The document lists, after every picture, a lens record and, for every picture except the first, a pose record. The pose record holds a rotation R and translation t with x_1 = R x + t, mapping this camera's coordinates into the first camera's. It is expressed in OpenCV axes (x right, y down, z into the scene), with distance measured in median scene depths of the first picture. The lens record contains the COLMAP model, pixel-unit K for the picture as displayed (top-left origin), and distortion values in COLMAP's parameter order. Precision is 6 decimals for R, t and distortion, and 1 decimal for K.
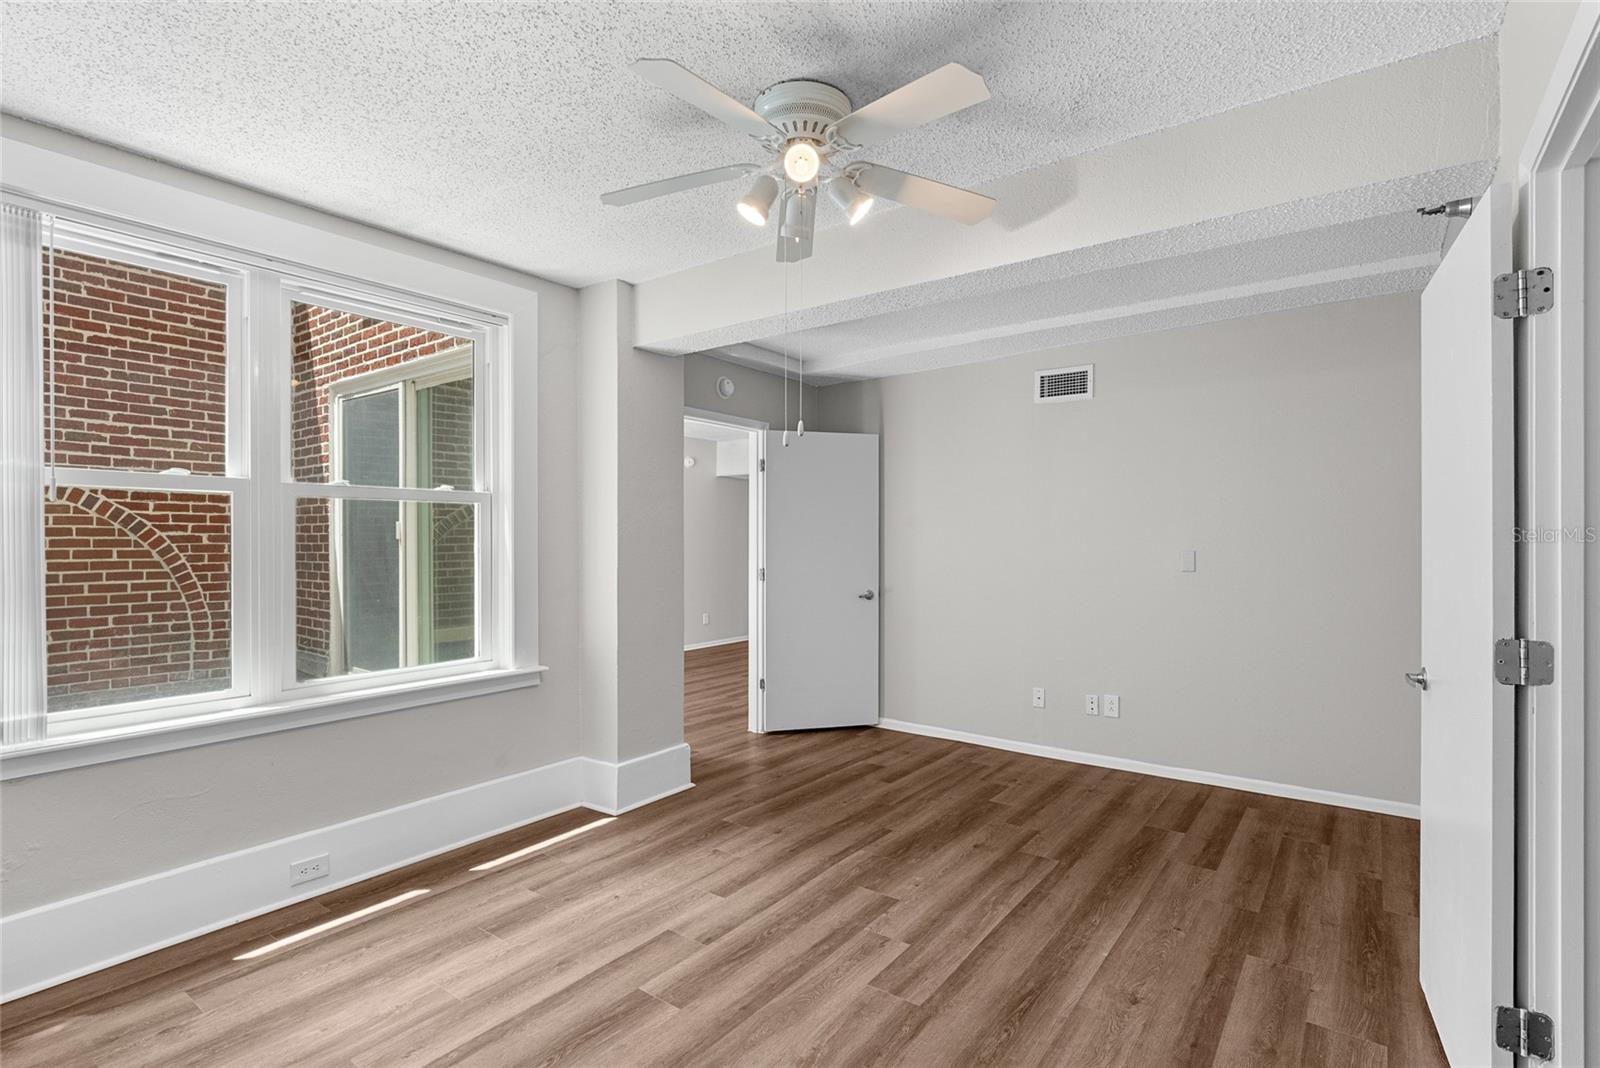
lens RADIAL K [[774.3, 0, 800.0], [0, 774.3, 534.0], [0, 0, 1]] dist [-0.000295, 0.000286]
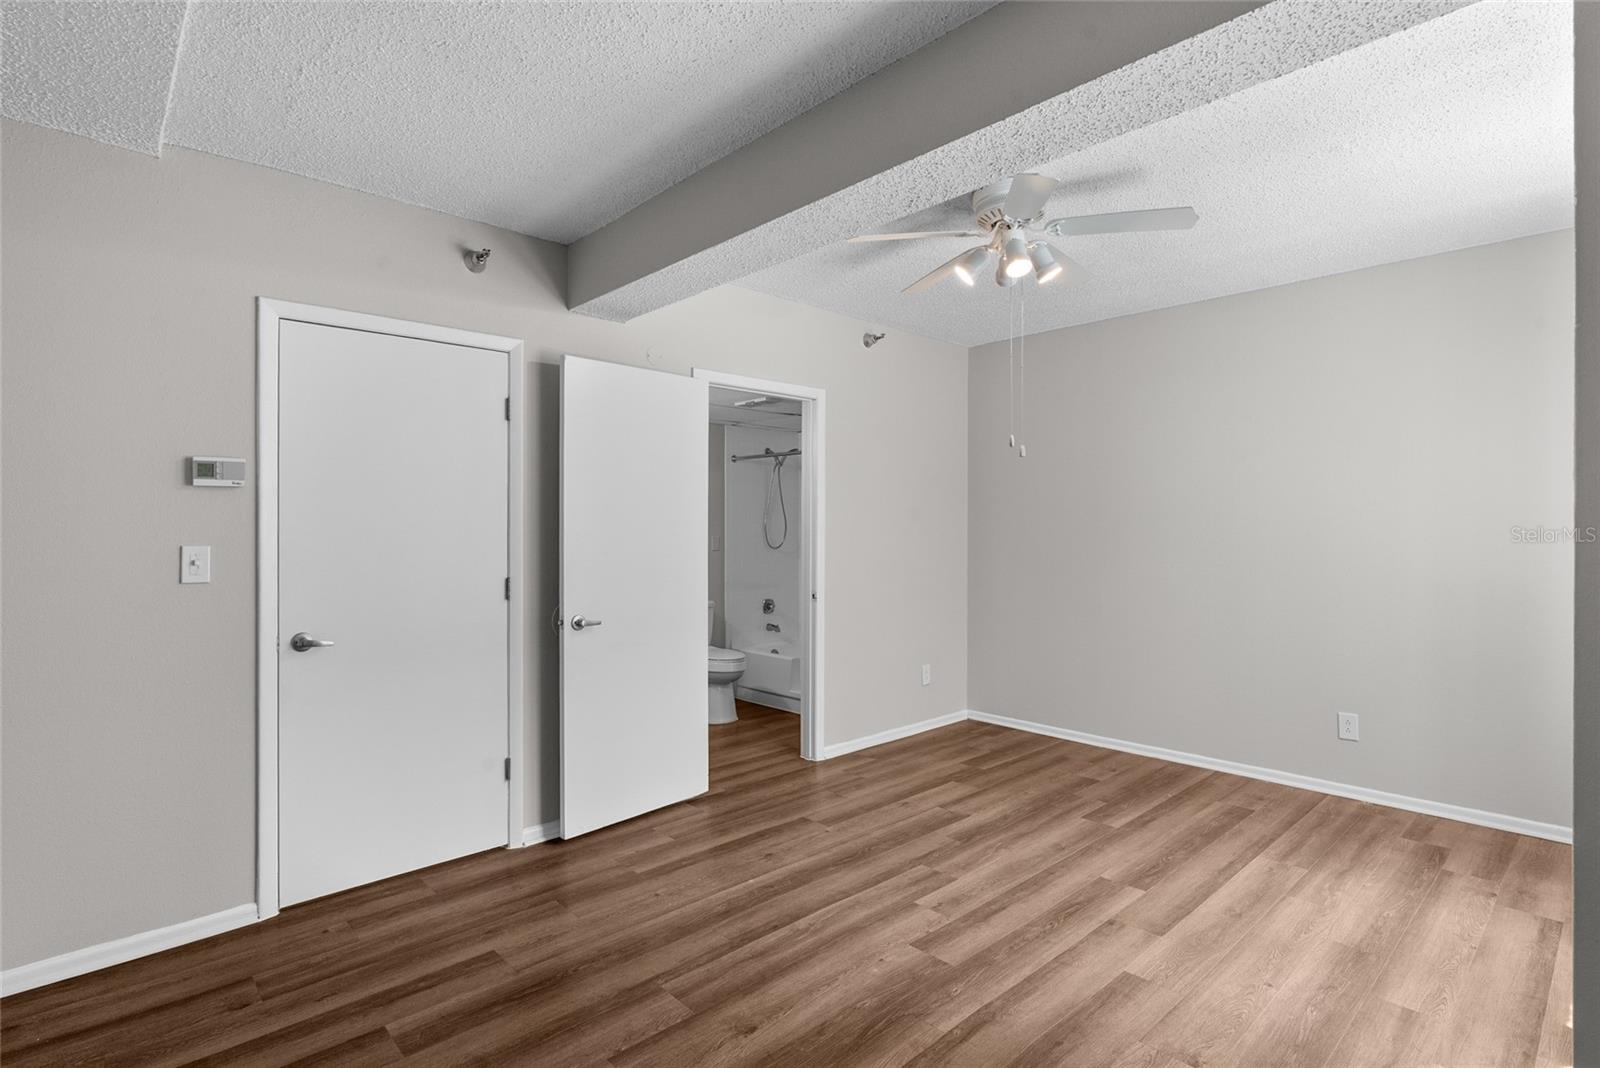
lens RADIAL K [[774.3, 0, 800.0], [0, 774.3, 534.0], [0, 0, 1]] dist [-0.000295, 0.000286]
pose [[-0.983234, 0.001232, 0.182342, 0.091358], [0.000557, 0.999993, -0.003756, 0.012961], [-0.182345, -0.003592, -0.983228, 1.917241]]
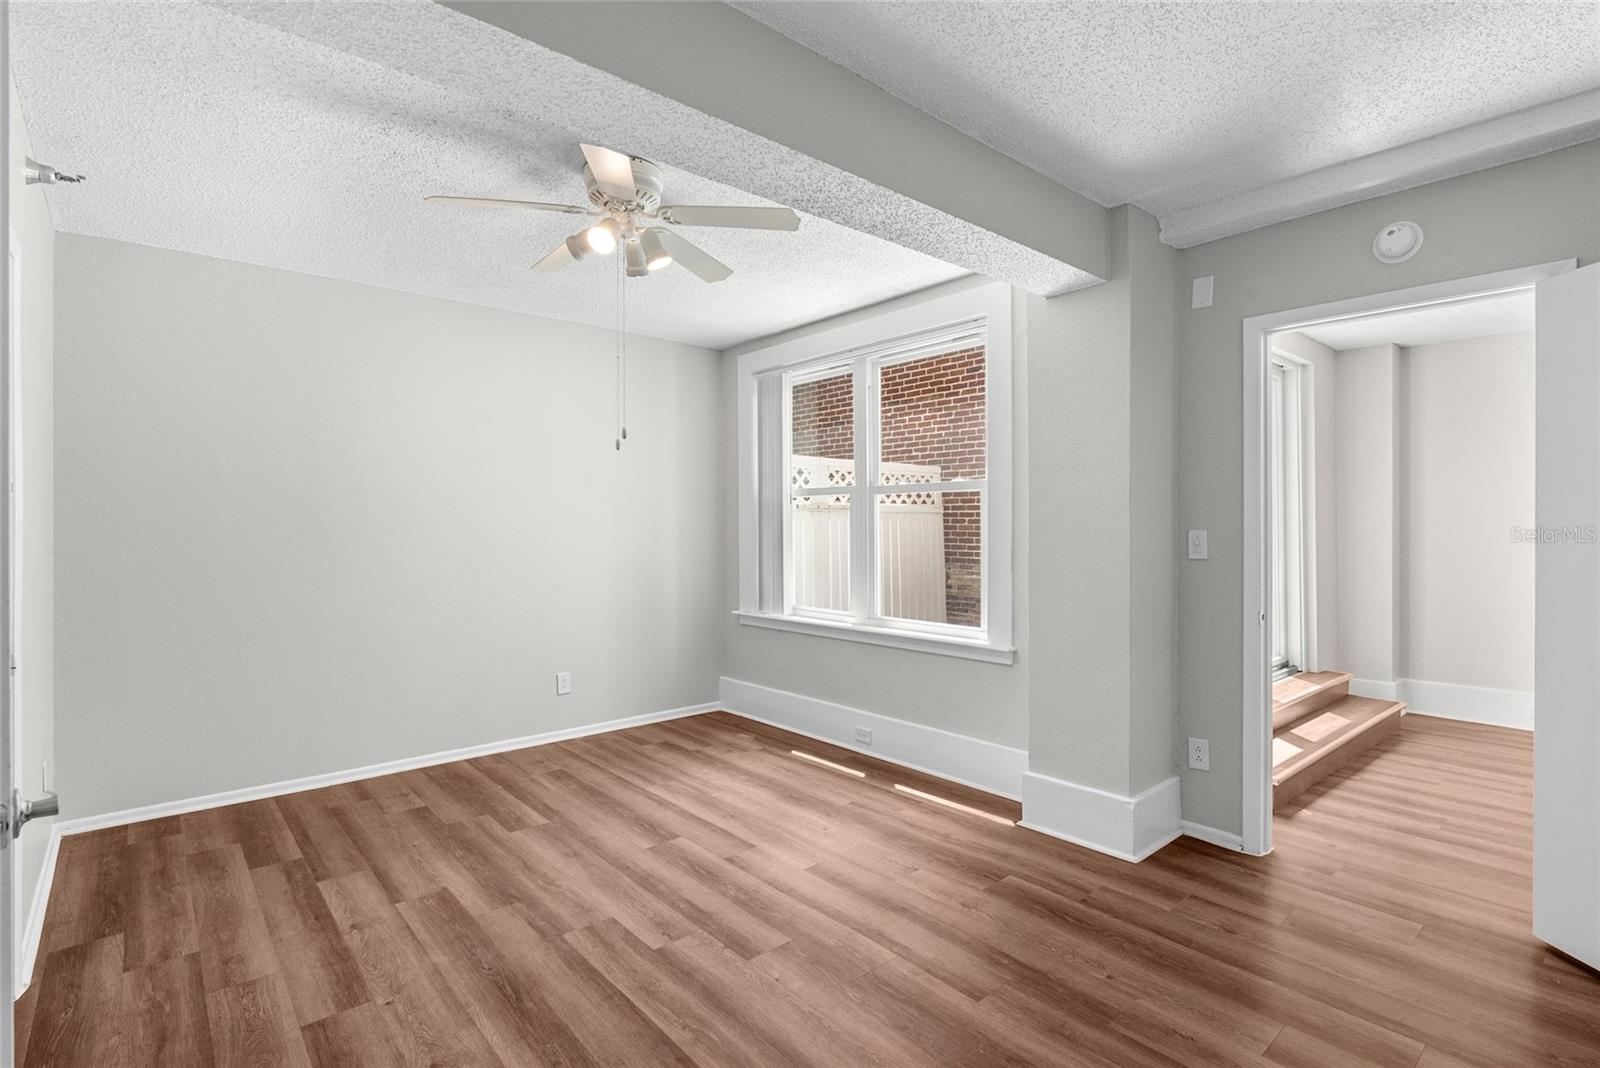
lens RADIAL K [[774.3, 0, 800.0], [0, 774.3, 534.0], [0, 0, 1]] dist [-0.000295, 0.000286]
pose [[-0.225379, 0.012615, -0.974190, 0.924552], [0.010579, 0.999889, 0.010501, 0.014032], [0.974214, -0.007939, -0.225487, 1.265112]]
